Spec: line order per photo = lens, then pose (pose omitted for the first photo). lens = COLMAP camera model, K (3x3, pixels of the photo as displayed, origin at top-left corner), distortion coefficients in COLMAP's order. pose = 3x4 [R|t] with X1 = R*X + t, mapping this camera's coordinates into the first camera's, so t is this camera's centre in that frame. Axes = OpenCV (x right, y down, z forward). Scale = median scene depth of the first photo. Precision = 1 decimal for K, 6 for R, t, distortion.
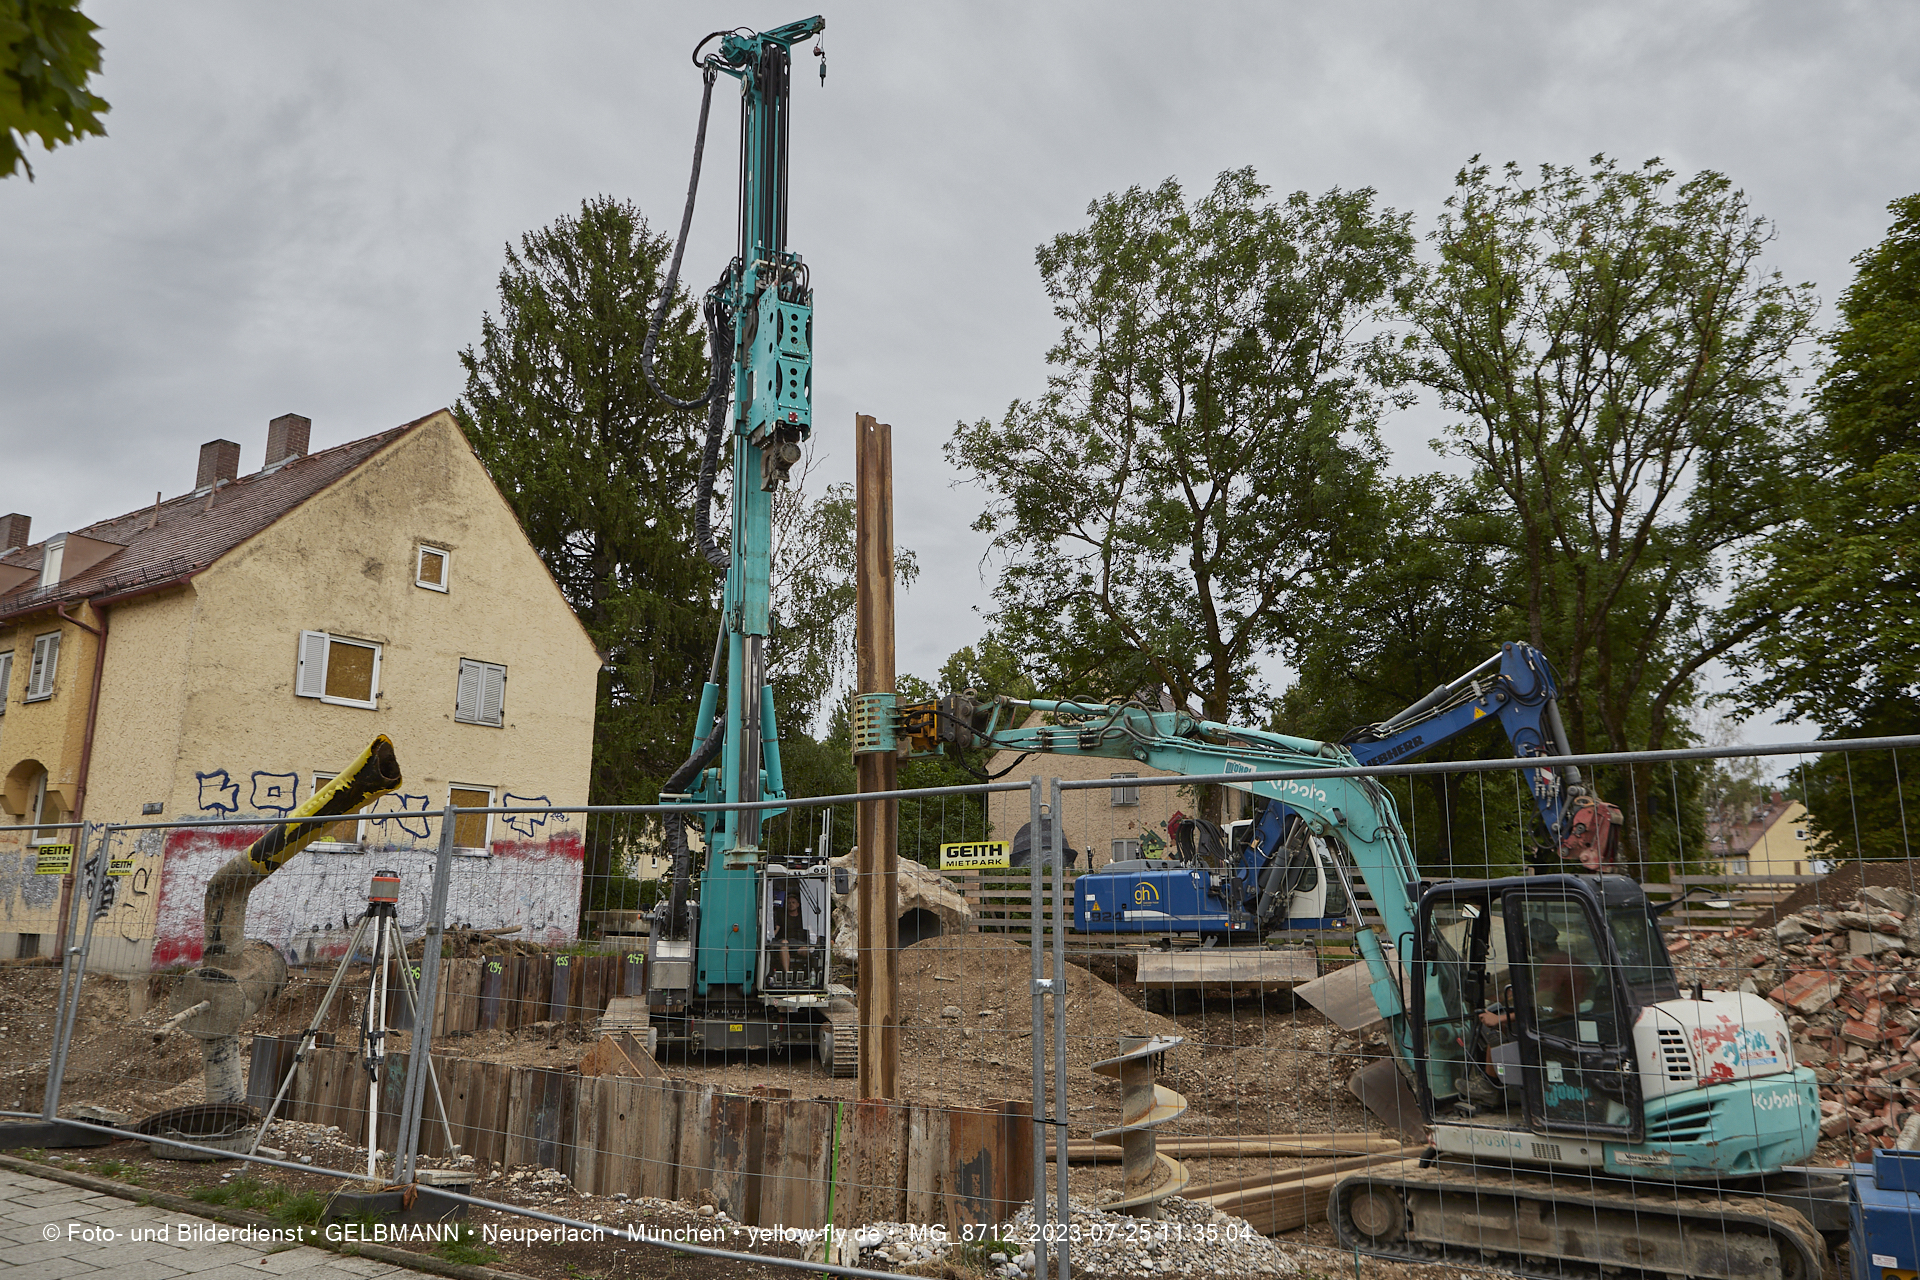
lens RADIAL K [[1350.3, 0, 960.0], [0, 1350.3, 640.0], [0, 0, 1]] dist [0.000605, 0.001397]
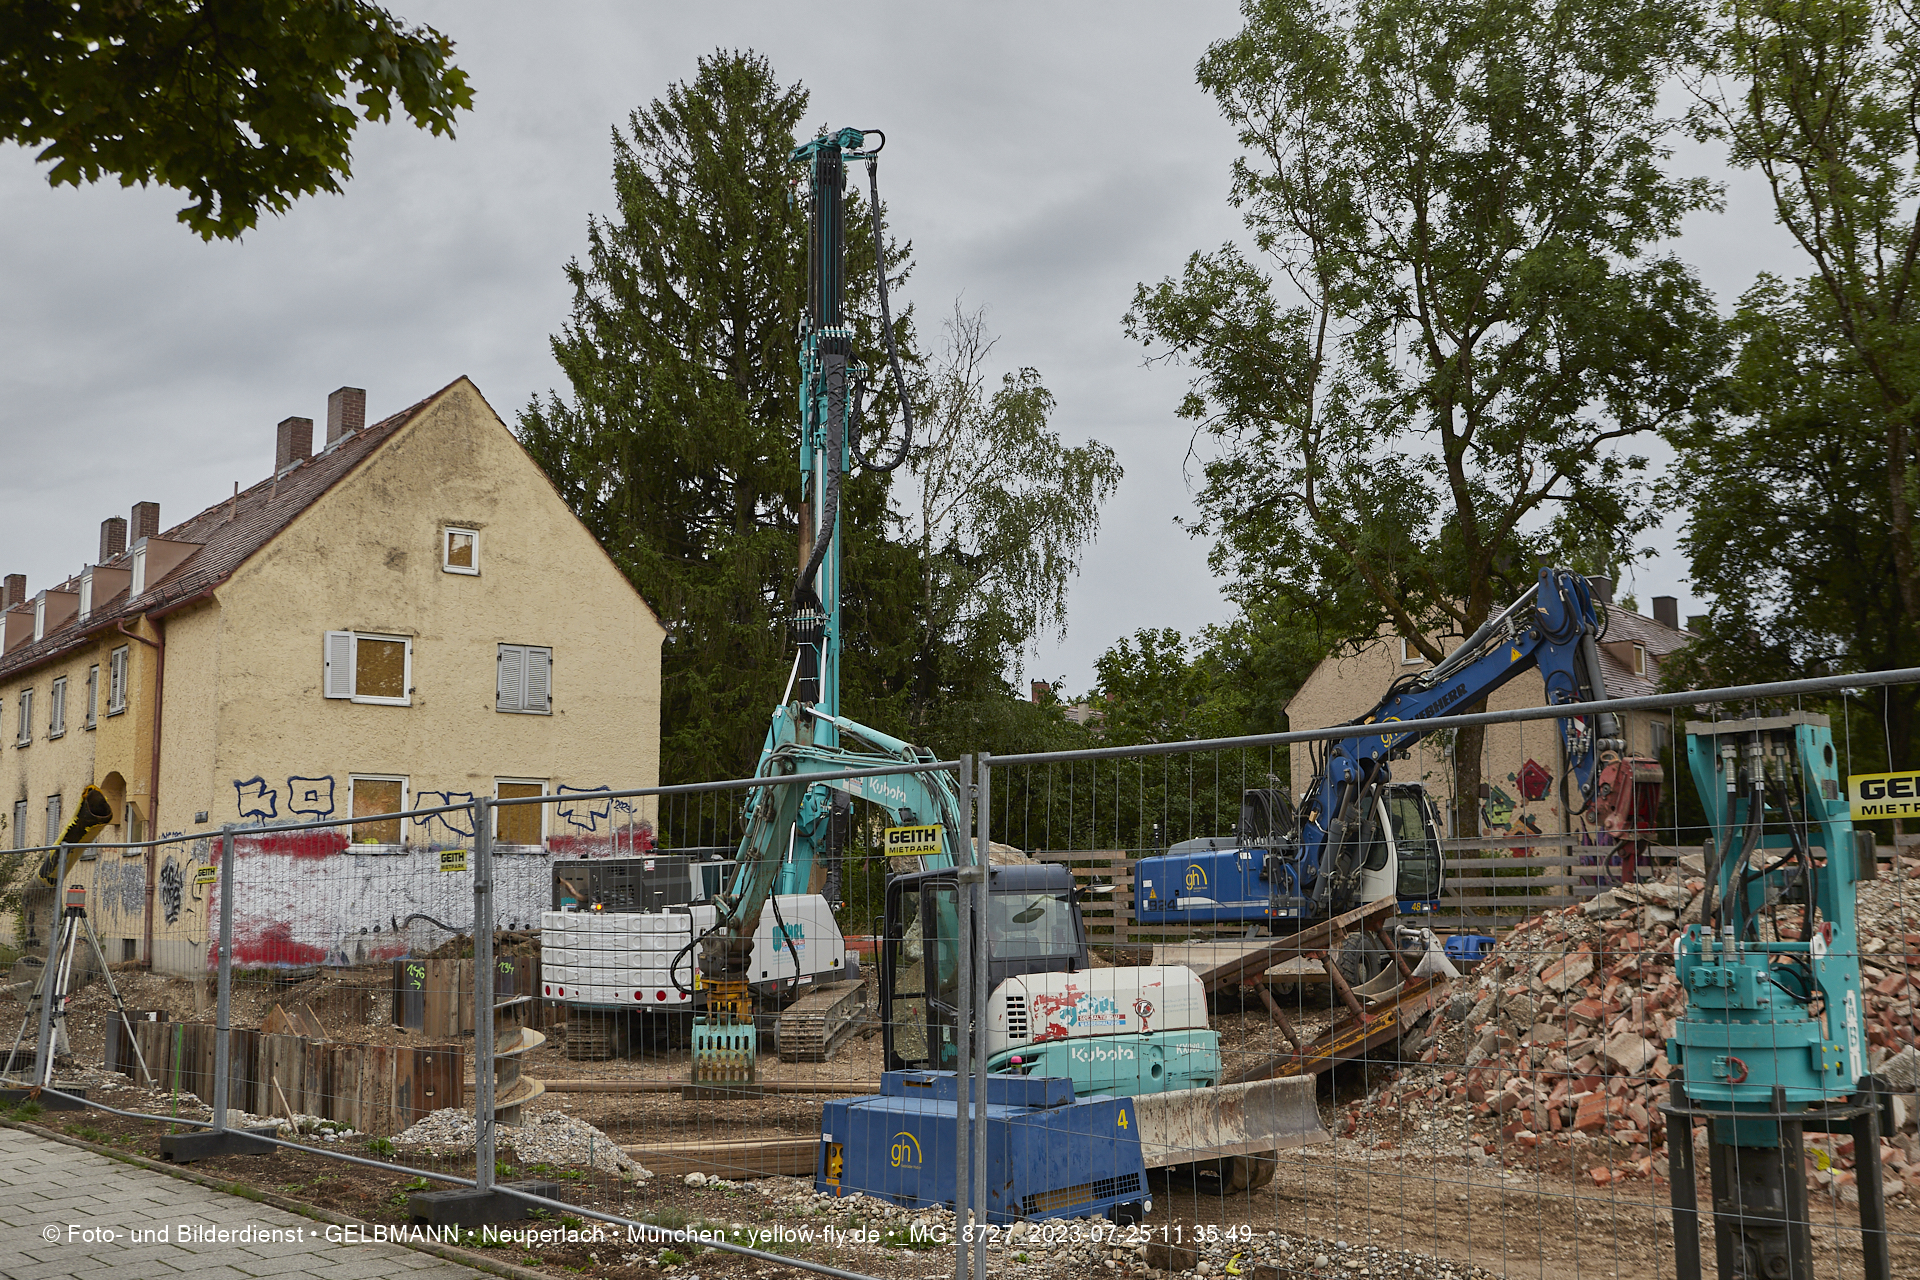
lens RADIAL K [[1958.2, 0, 960.0], [0, 1958.2, 640.0], [0, 0, 1]] dist [-0.118208, 0.202525]
pose [[0.957209, -0.058620, -0.283398, 0.344222], [0.076788, 0.995615, 0.053421, -0.039693], [0.279024, -0.072897, 0.957513, -0.214550]]
